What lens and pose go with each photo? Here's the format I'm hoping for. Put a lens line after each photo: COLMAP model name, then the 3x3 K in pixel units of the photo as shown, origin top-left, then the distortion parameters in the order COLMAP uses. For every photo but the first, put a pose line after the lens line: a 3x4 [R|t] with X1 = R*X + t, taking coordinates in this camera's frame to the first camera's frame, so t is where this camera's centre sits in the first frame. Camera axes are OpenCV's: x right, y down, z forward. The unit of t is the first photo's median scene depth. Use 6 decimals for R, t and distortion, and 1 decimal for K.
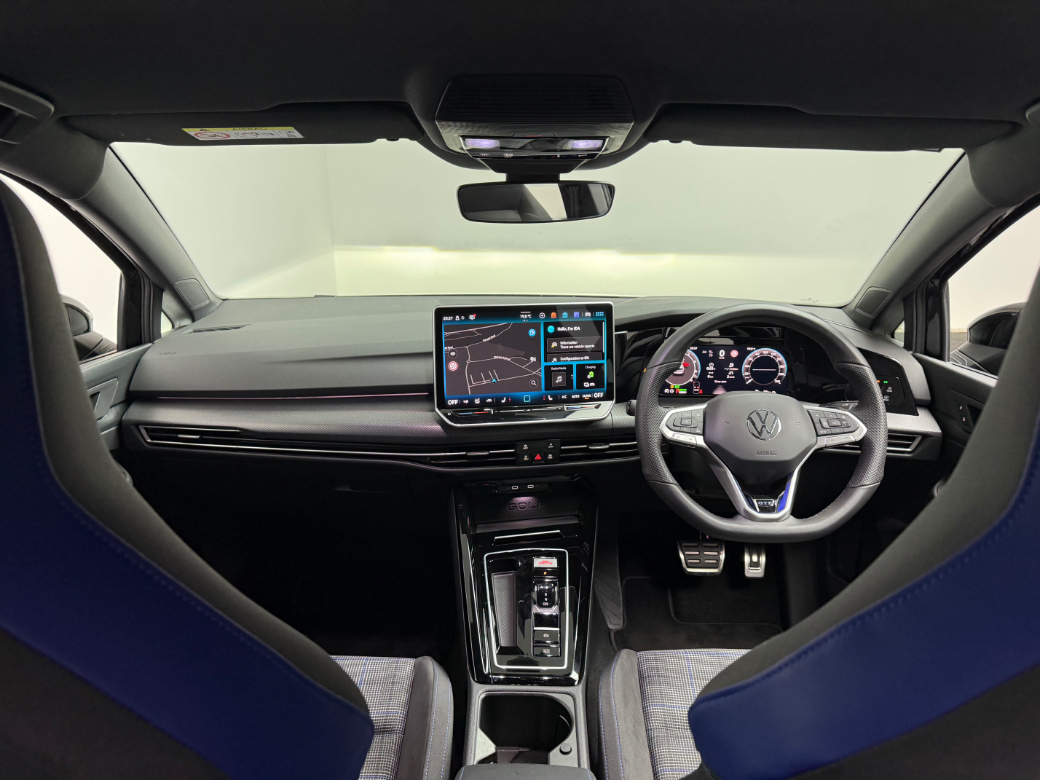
lens RADIAL K [[718.5, 0, 500.8], [0, 718.5, 391.6], [0, 0, 1]] dist [0.095560, -0.130399]
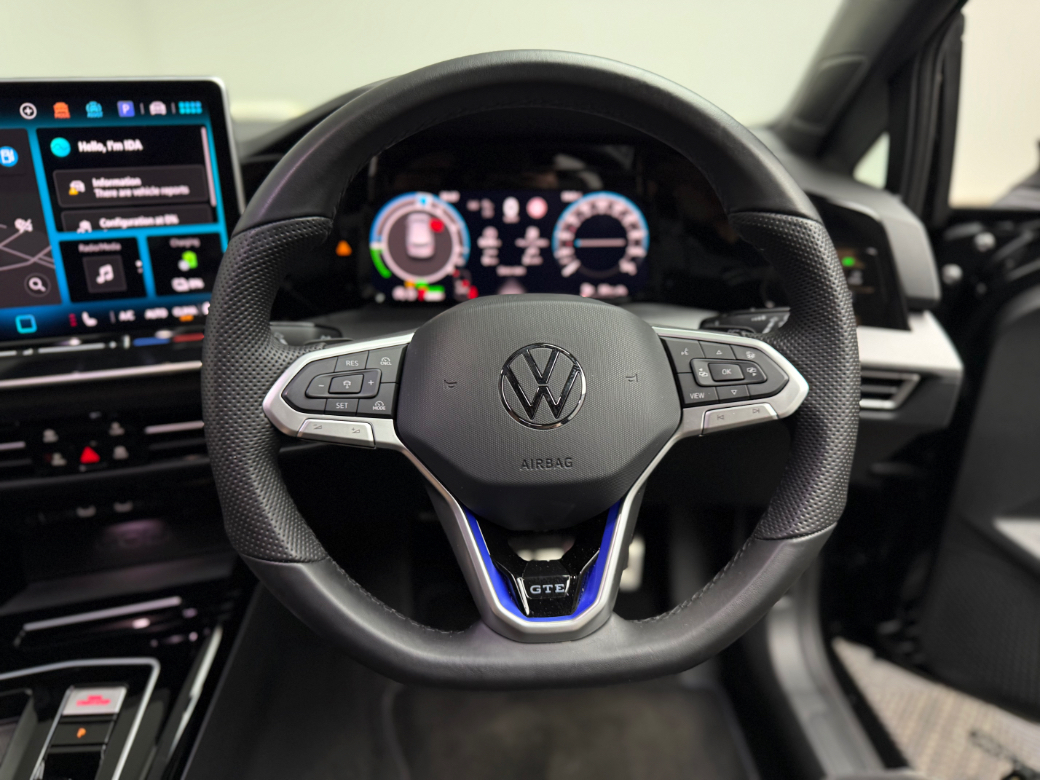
lens RADIAL K [[718.5, 0, 500.8], [0, 718.5, 391.6], [0, 0, 1]] dist [0.095560, -0.130399]
pose [[0.996425, -0.039874, 0.074486, 0.275048], [0.028422, 0.988441, 0.148920, -0.006381], [-0.079563, -0.146270, 0.986040, 0.559721]]
